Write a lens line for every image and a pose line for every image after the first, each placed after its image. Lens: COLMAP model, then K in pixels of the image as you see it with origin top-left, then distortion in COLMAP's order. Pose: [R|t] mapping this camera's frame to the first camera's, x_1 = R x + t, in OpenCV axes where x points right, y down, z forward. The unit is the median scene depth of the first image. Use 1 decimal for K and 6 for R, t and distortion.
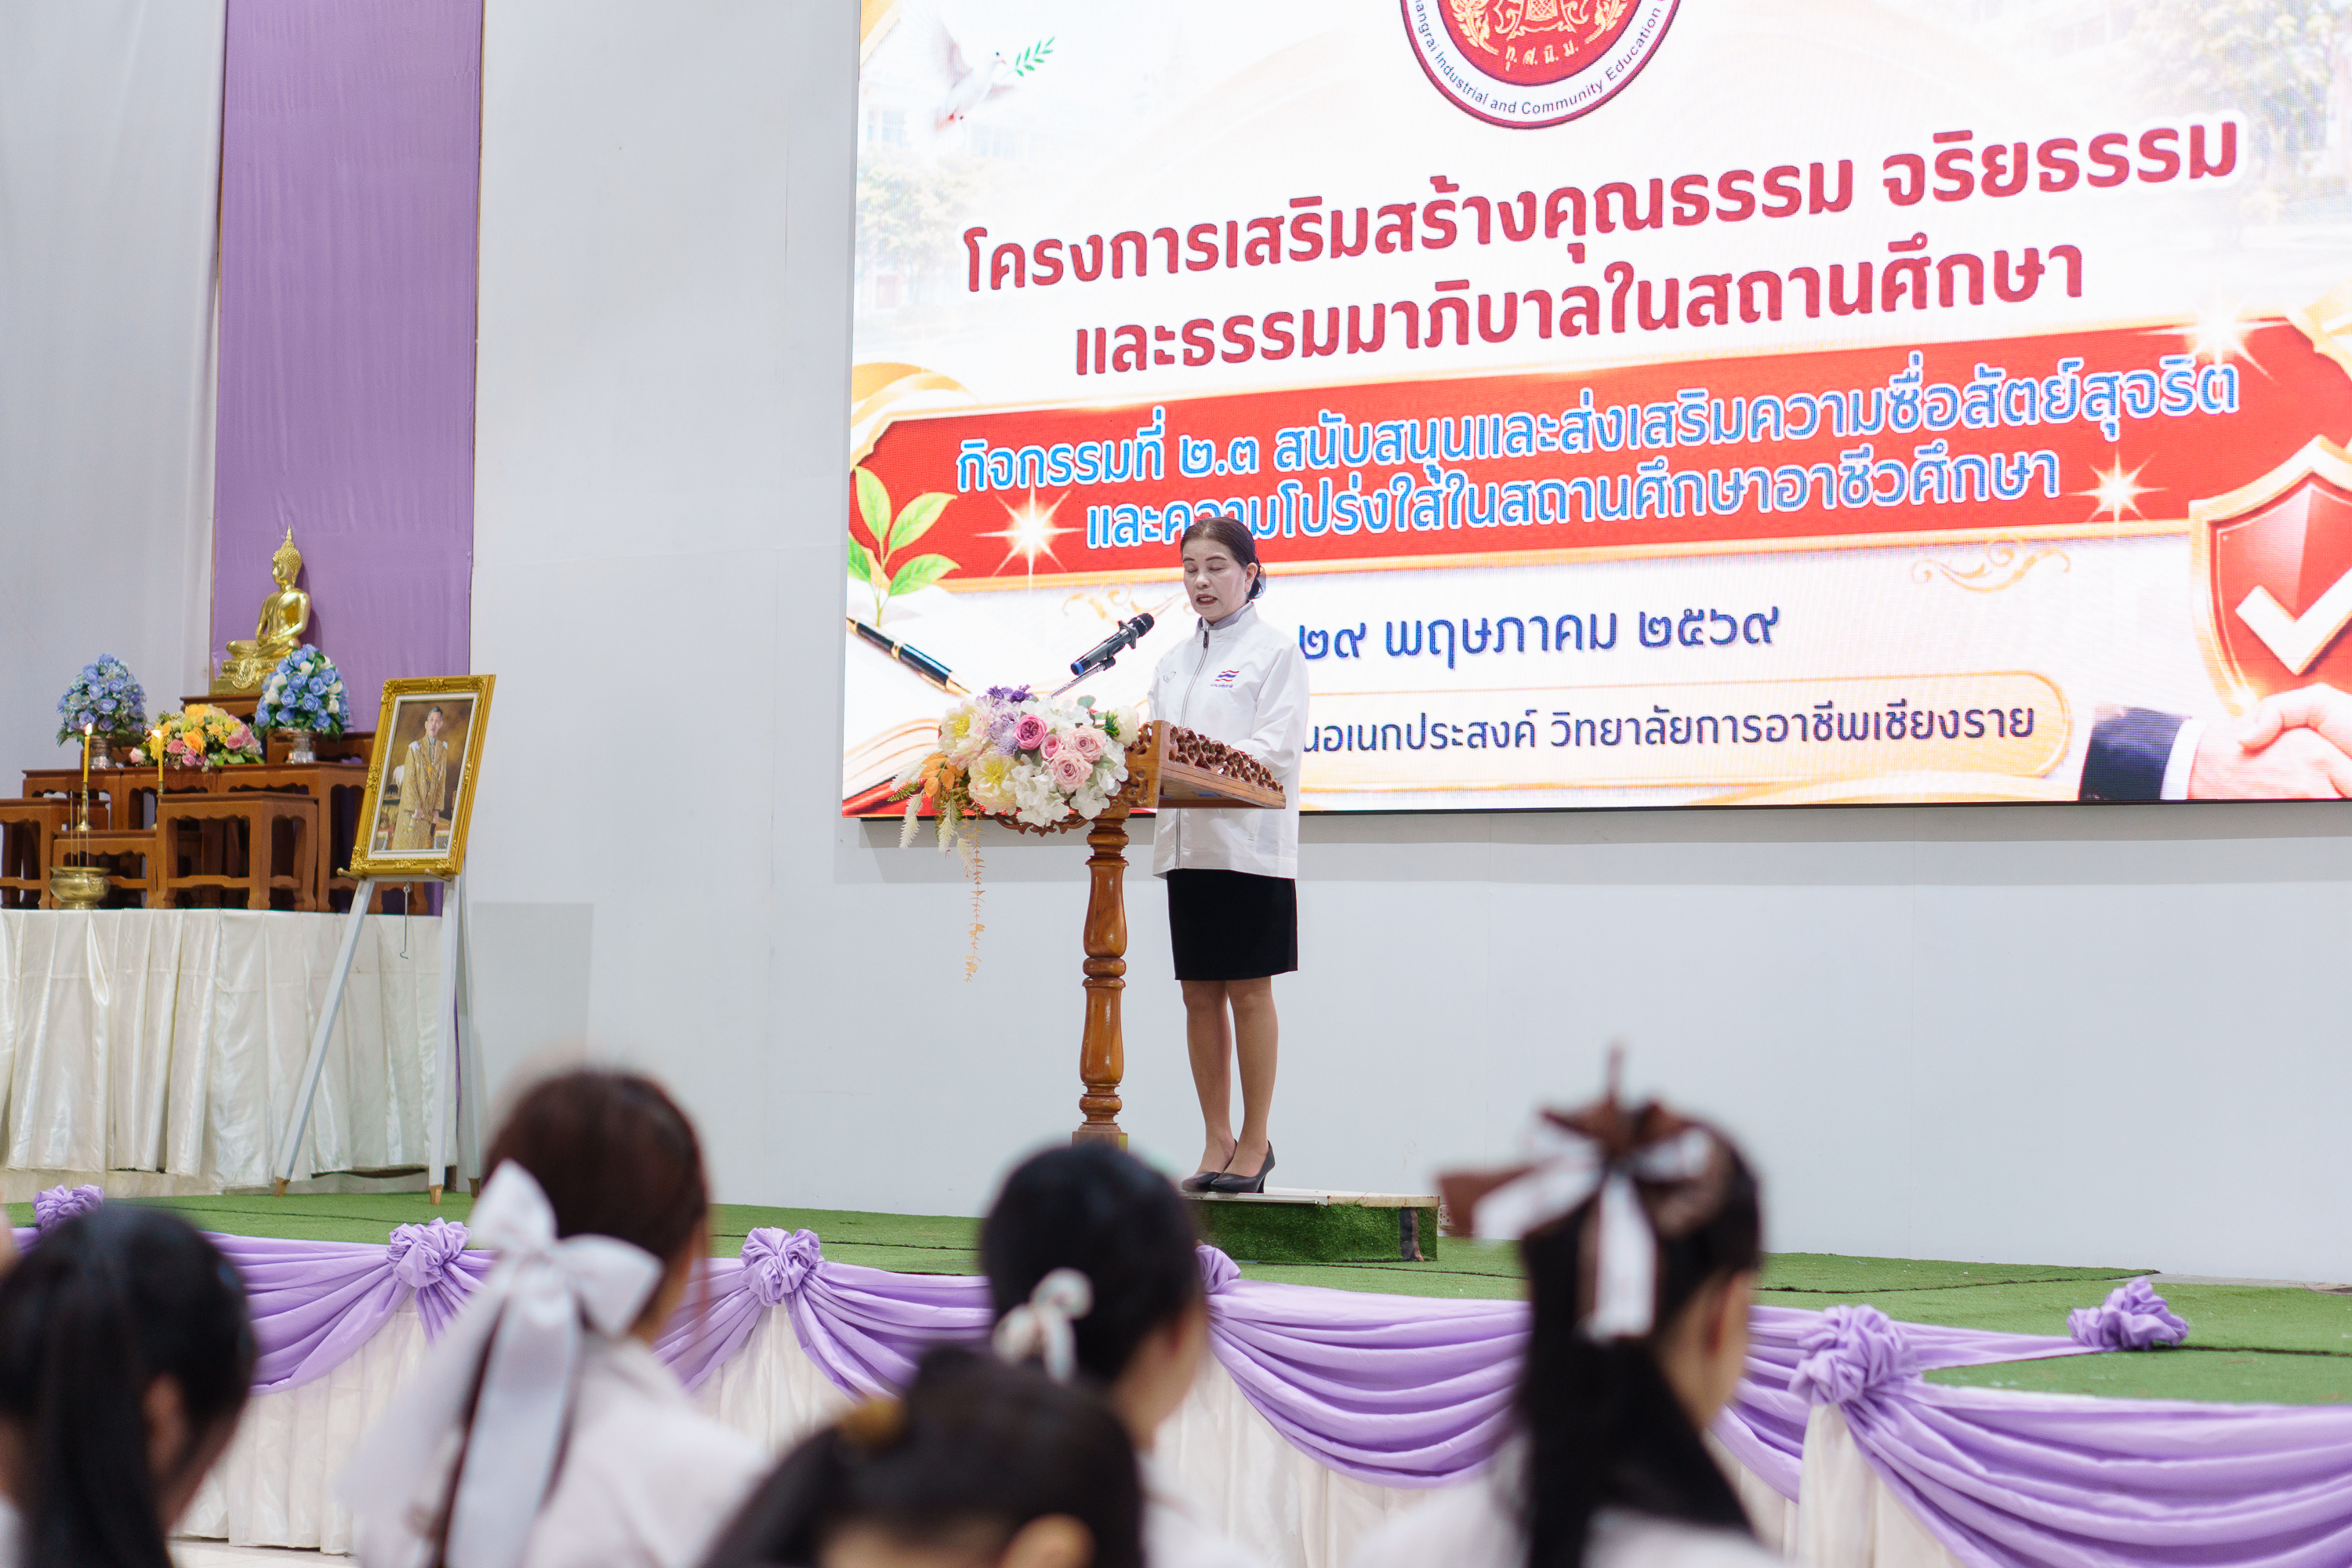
lens RADIAL K [[5007.6, 0, 1133.7], [0, 5007.6, 852.9], [0, 0, 1]] dist [0.010194, 0.000000]
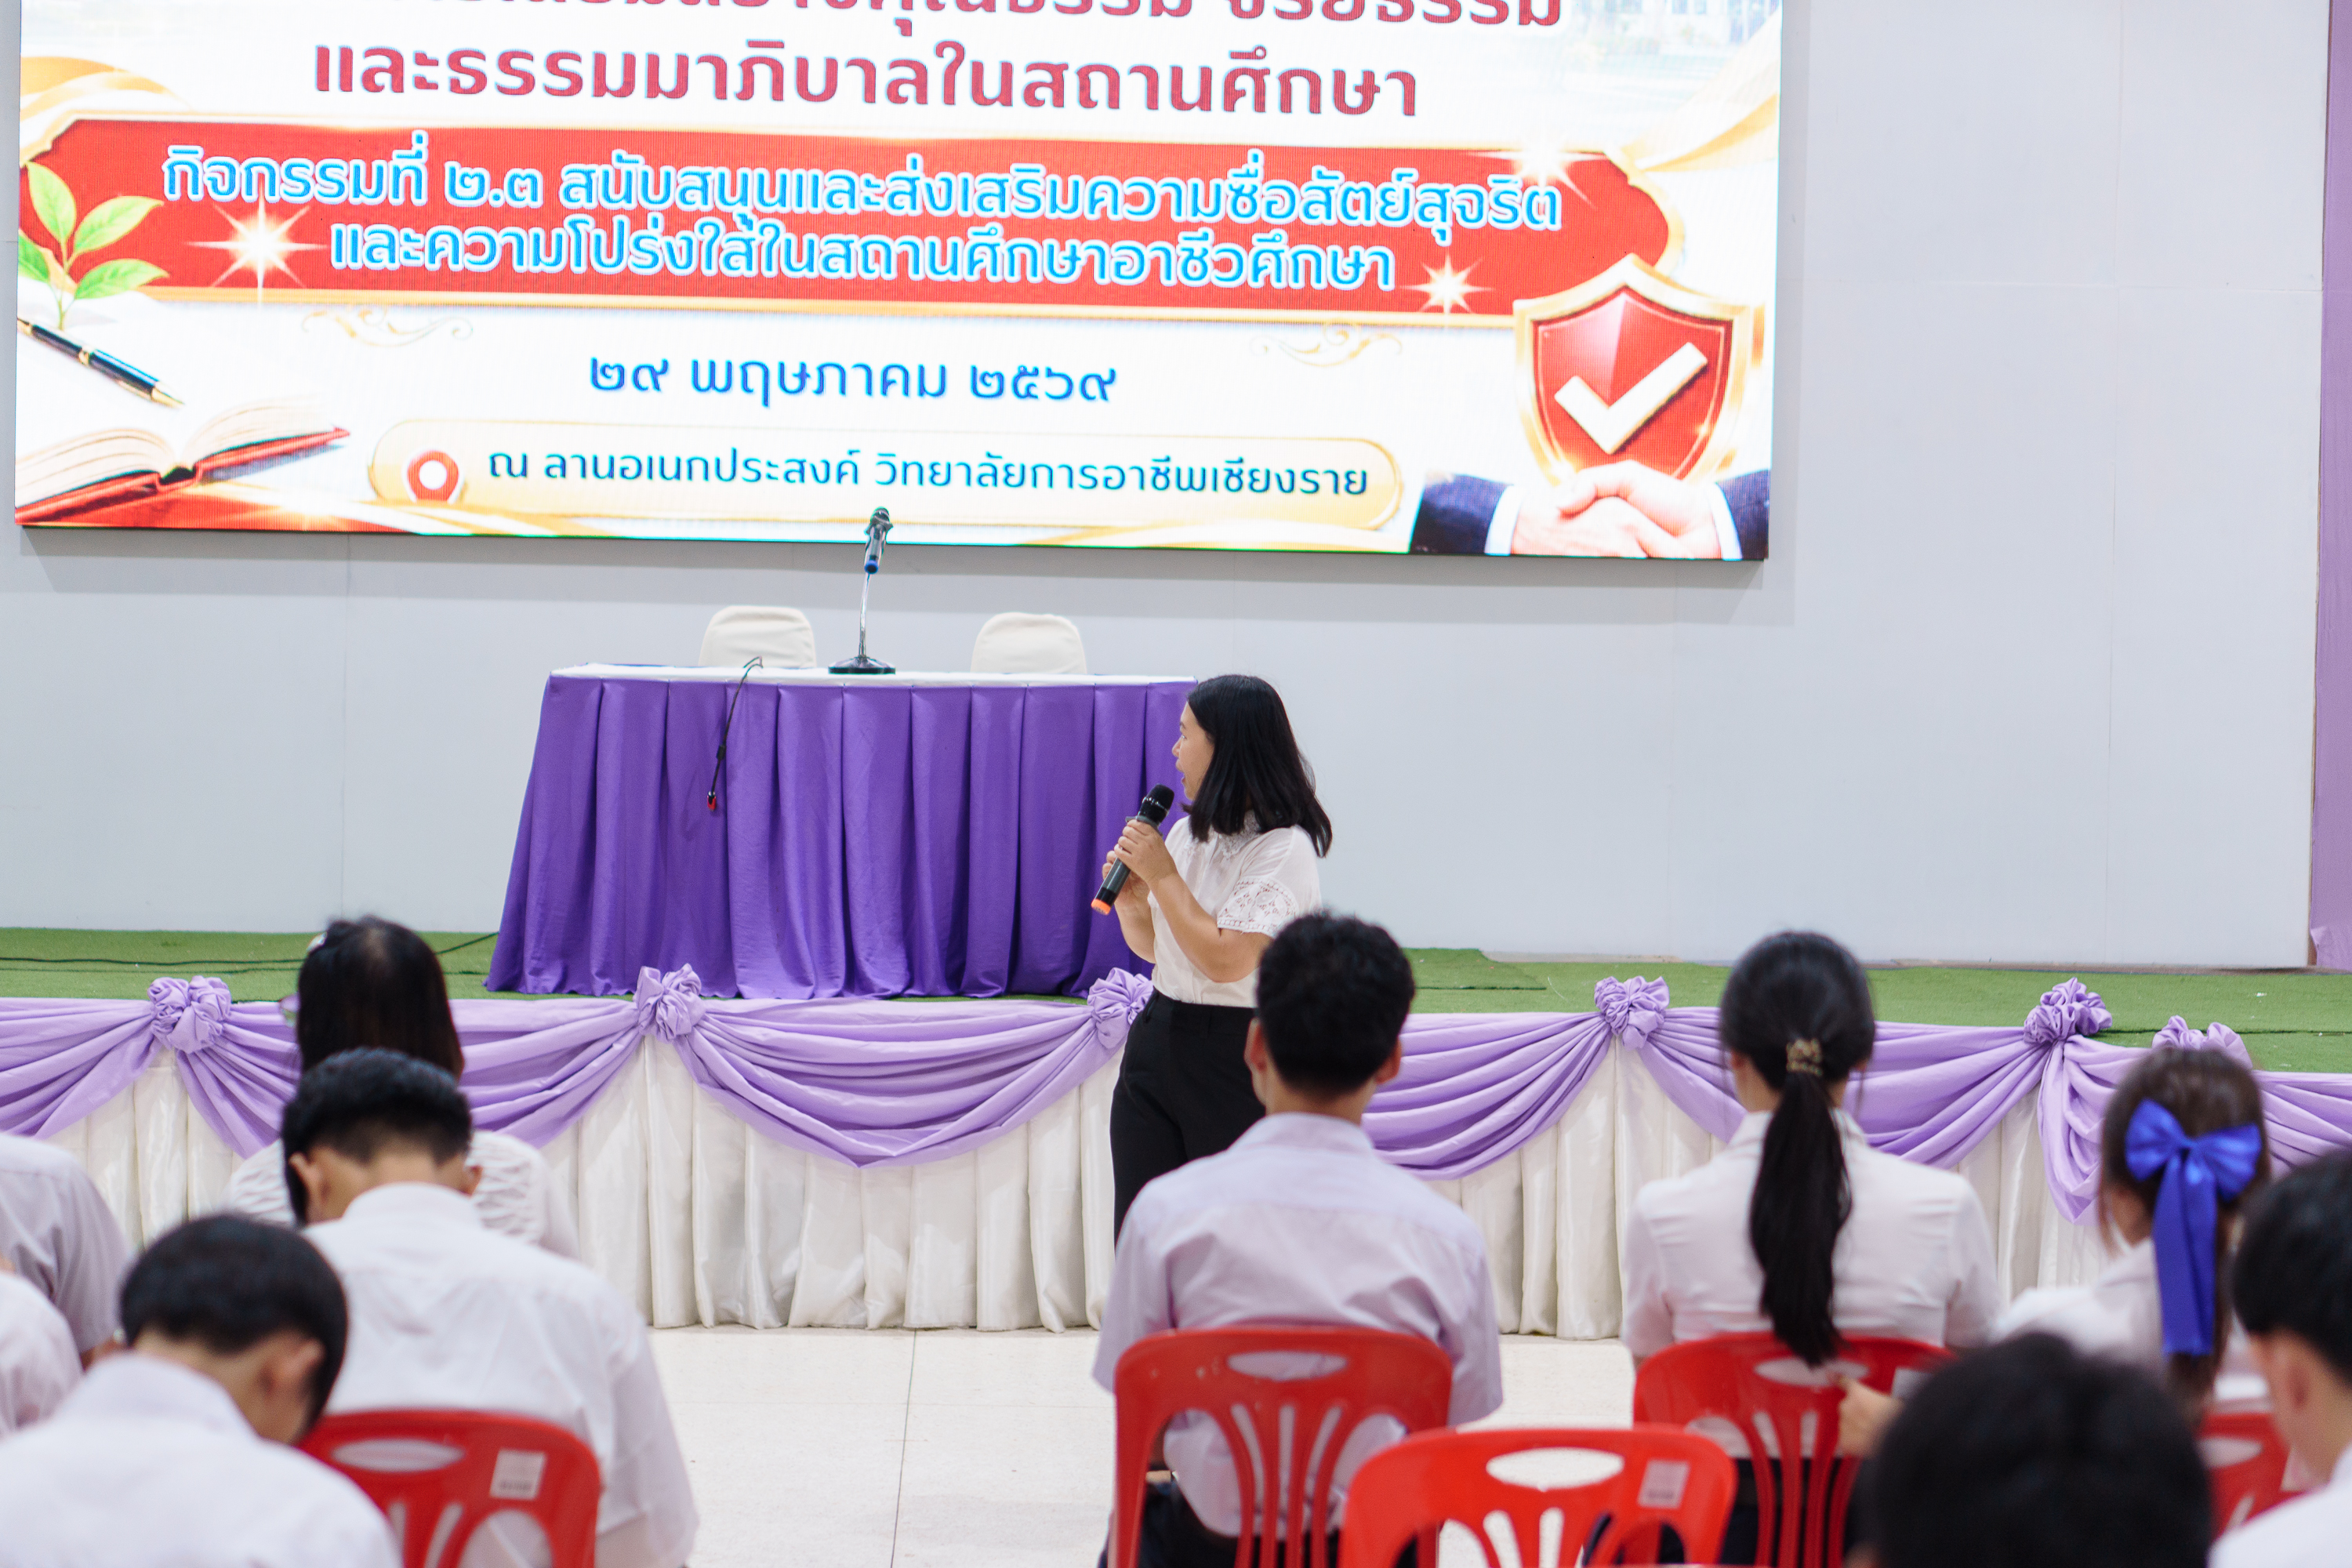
lens RADIAL K [[5007.6, 0, 1199.0], [0, 5007.6, 794.2], [0, 0, 1]] dist [0.010194, 0.000000]
pose [[0.784753, -0.015997, 0.619602, -0.549568], [-0.025537, 0.997983, 0.058110, -0.019770], [-0.619282, -0.061425, 0.782762, 0.108283]]
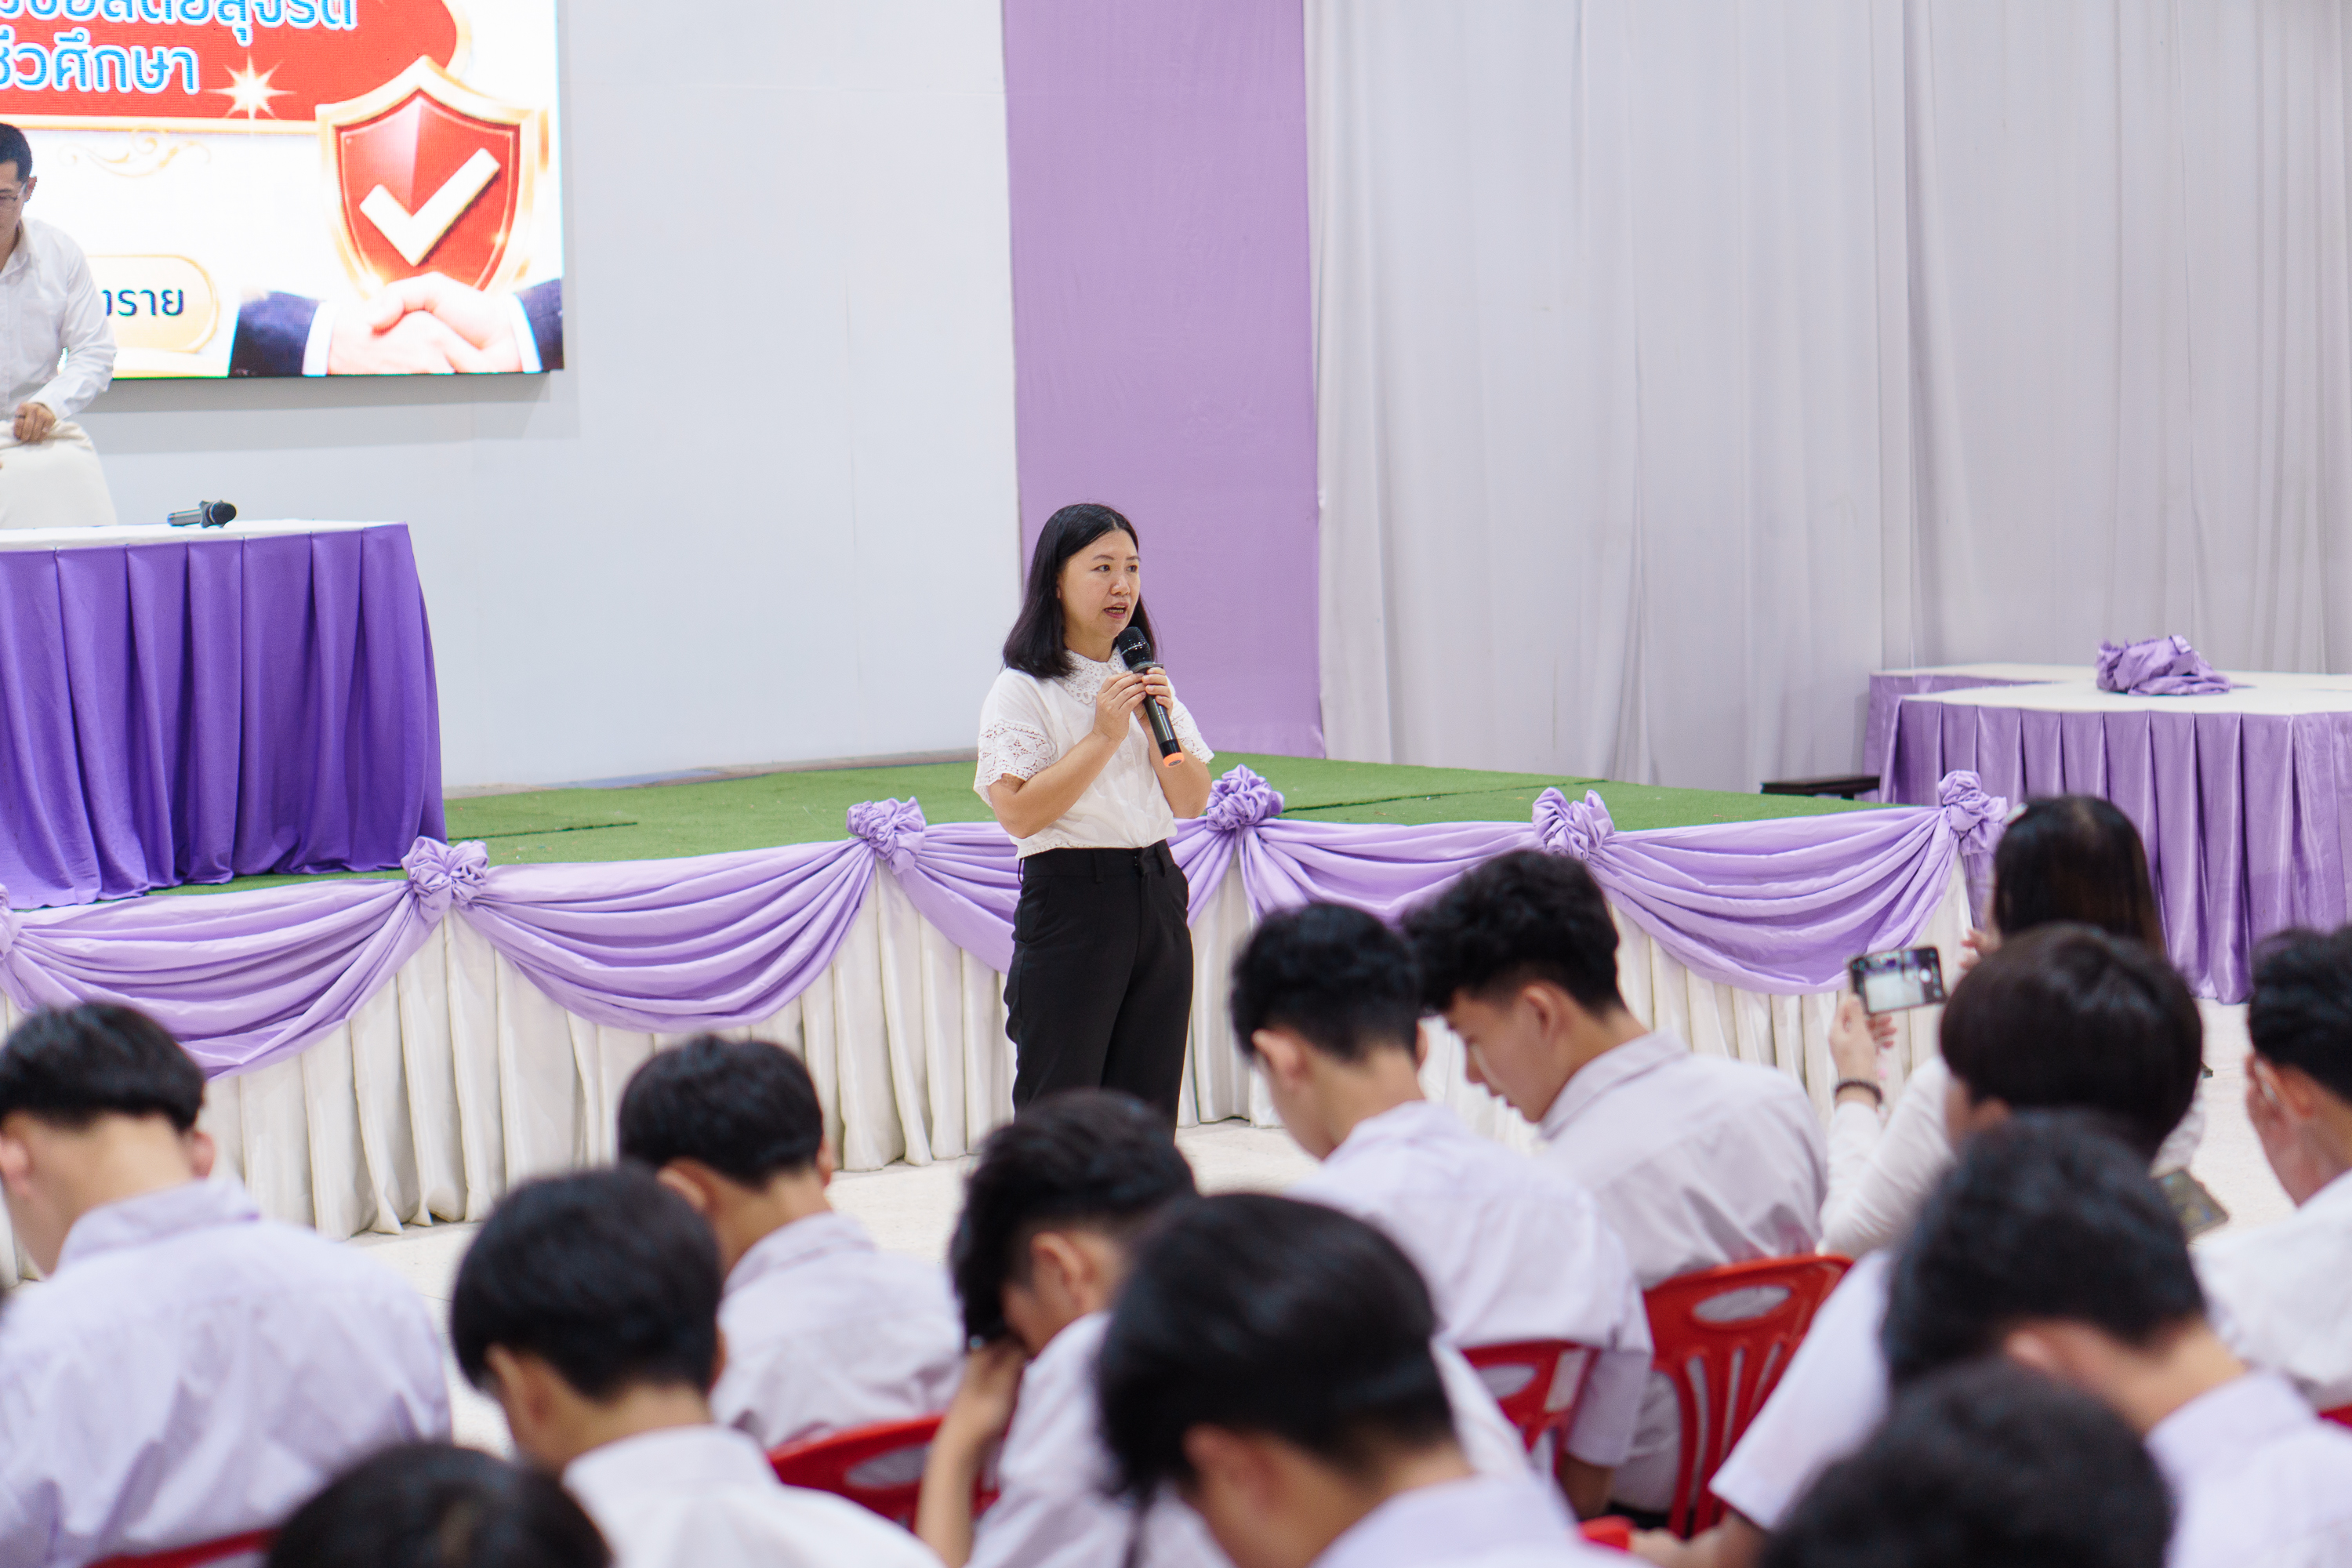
lens RADIAL K [[5007.6, 0, 1144.7], [0, 5007.6, 745.5], [0, 0, 1]] dist [0.010194, 0.000000]
pose [[0.271174, -0.082748, 0.958967, -0.774658], [0.002928, 0.996364, 0.085147, -0.021523], [-0.962526, -0.020282, 0.270431, 0.490318]]
